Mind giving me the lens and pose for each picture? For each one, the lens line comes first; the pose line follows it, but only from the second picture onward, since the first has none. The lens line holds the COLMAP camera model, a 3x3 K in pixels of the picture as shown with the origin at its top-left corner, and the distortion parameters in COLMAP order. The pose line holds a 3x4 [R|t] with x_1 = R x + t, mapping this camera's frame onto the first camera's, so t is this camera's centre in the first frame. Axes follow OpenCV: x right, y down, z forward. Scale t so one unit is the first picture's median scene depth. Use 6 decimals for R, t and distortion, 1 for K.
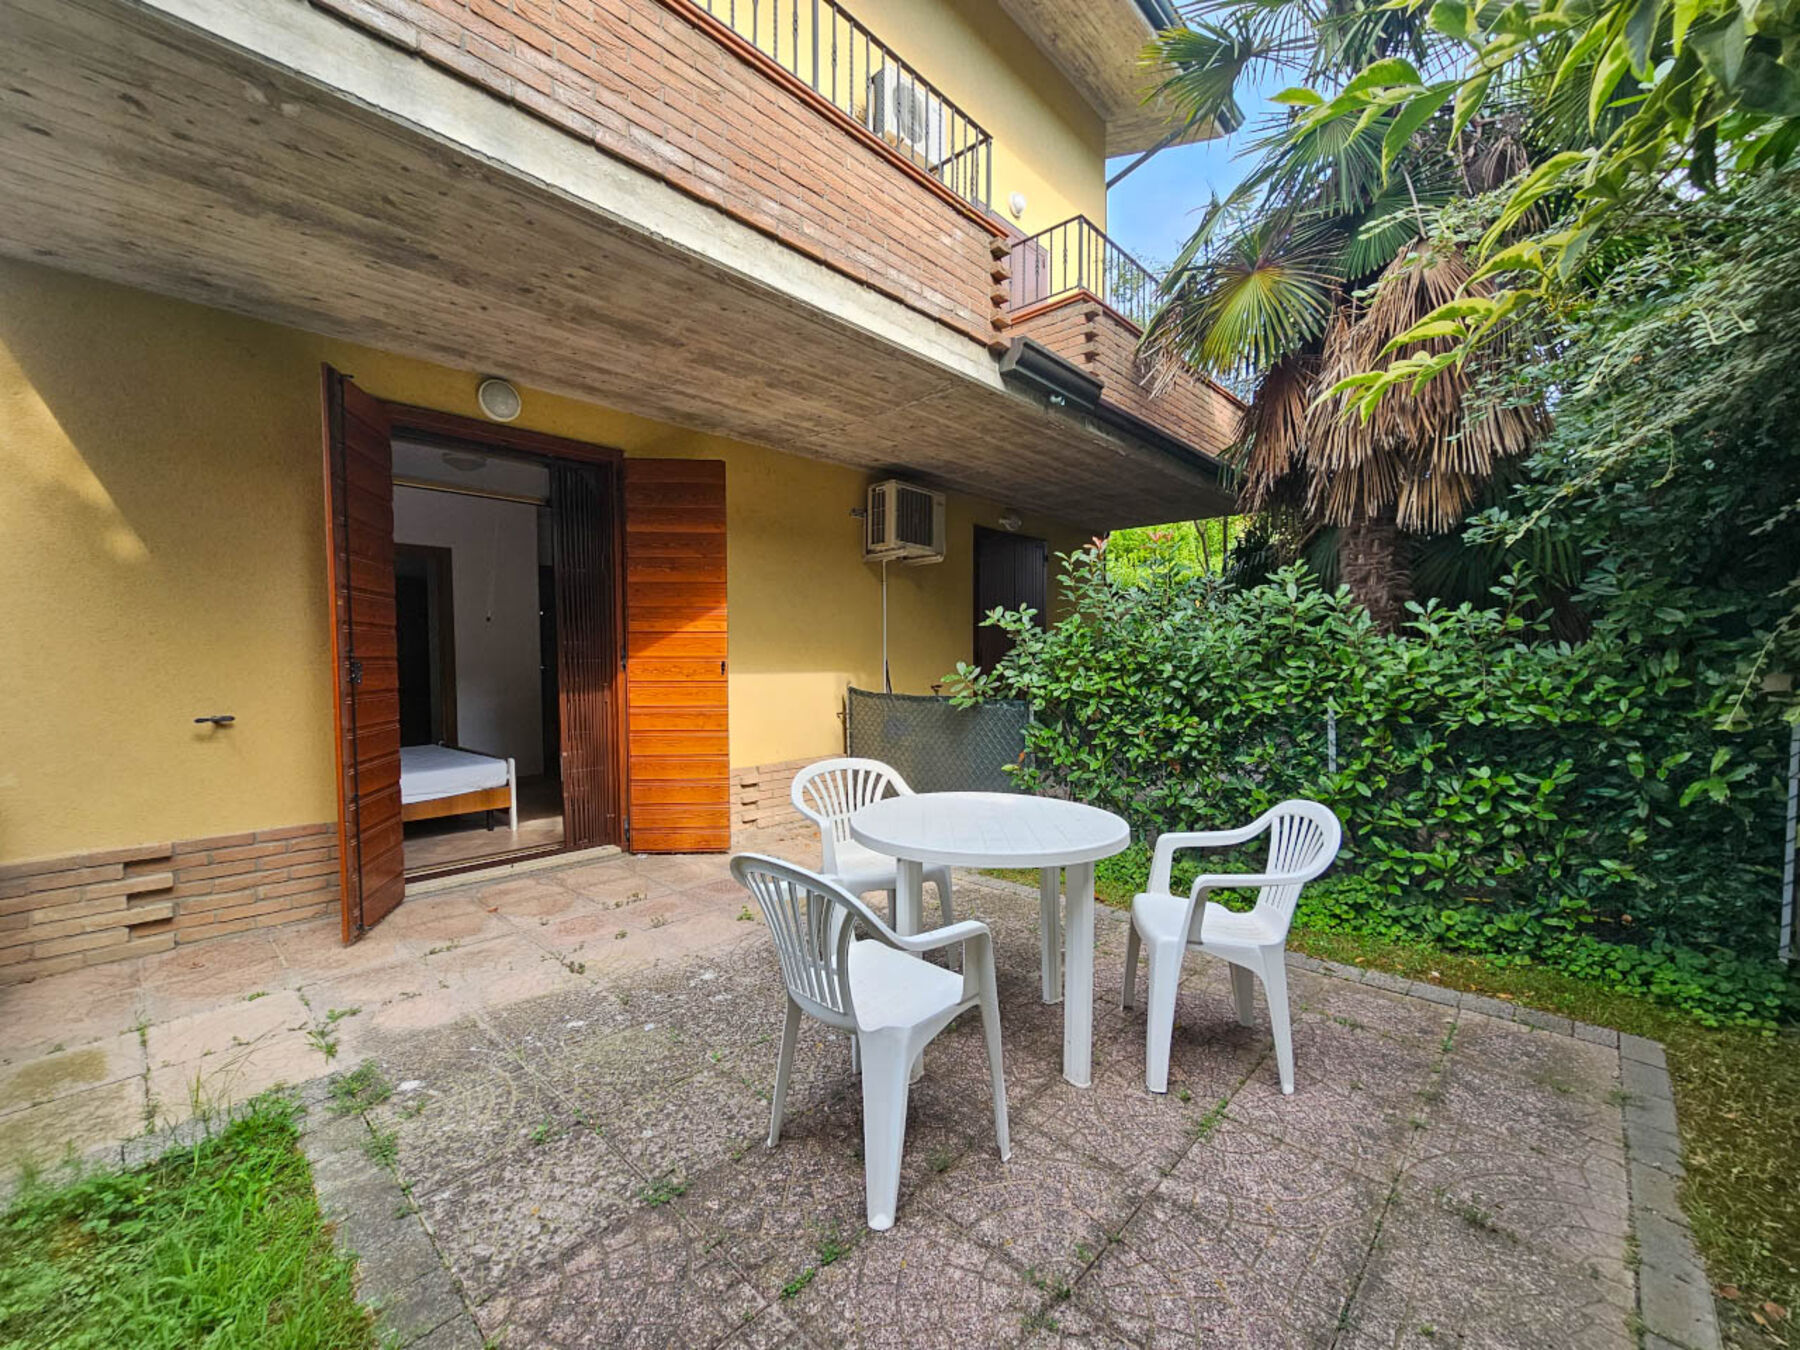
lens RADIAL K [[736.5, 0, 888.1], [0, 736.5, 682.1], [0, 0, 1]] dist [-0.007596, 0.000409]
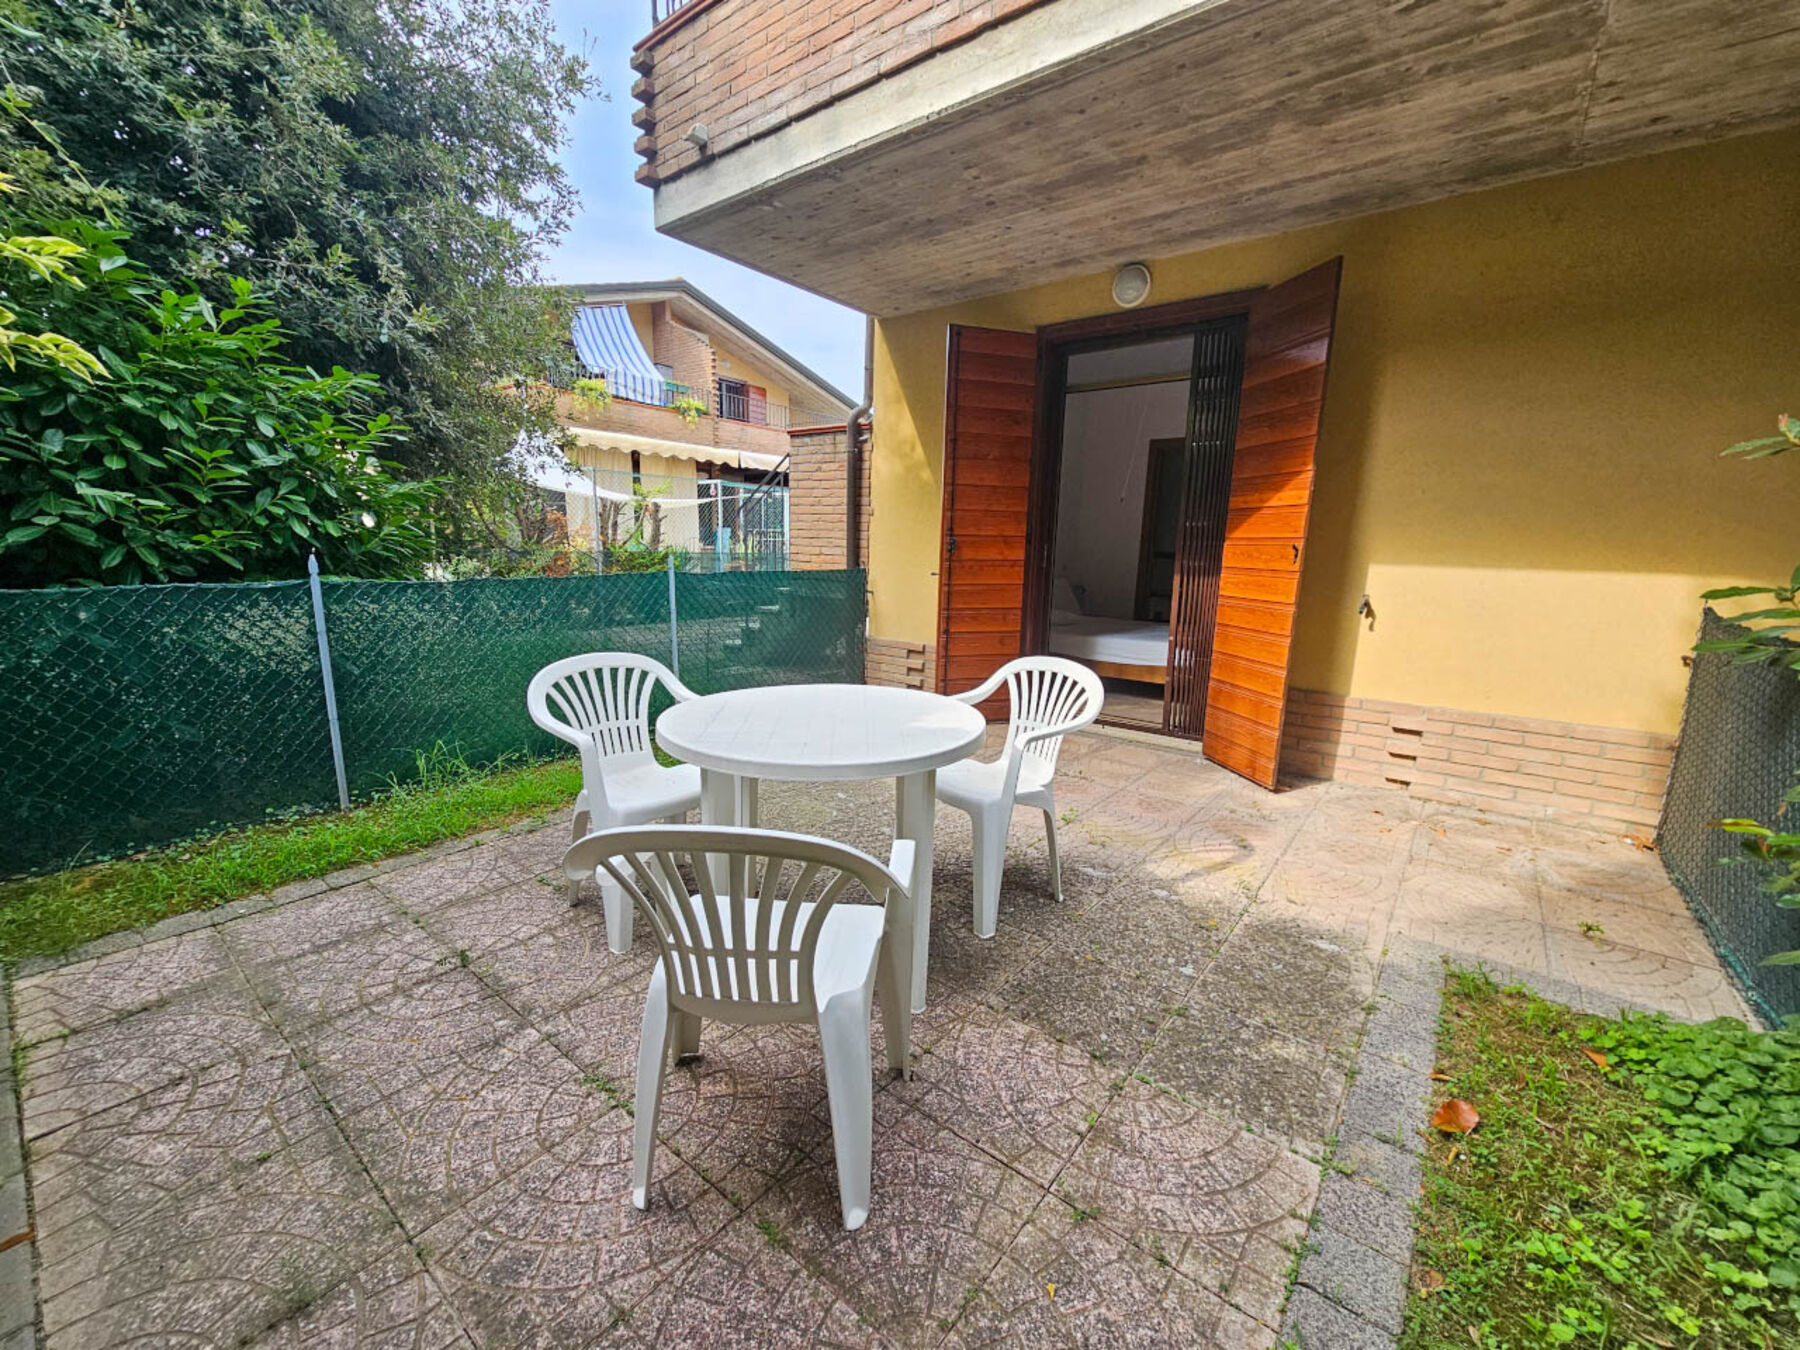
lens RADIAL K [[736.5, 0, 887.8], [0, 736.5, 681.1], [0, 0, 1]] dist [-0.007596, 0.000409]
pose [[0.084028, 0.187499, -0.978664, 0.619876], [-0.052879, 0.981593, 0.183520, -0.008518], [0.995059, 0.036330, 0.092396, 0.640207]]
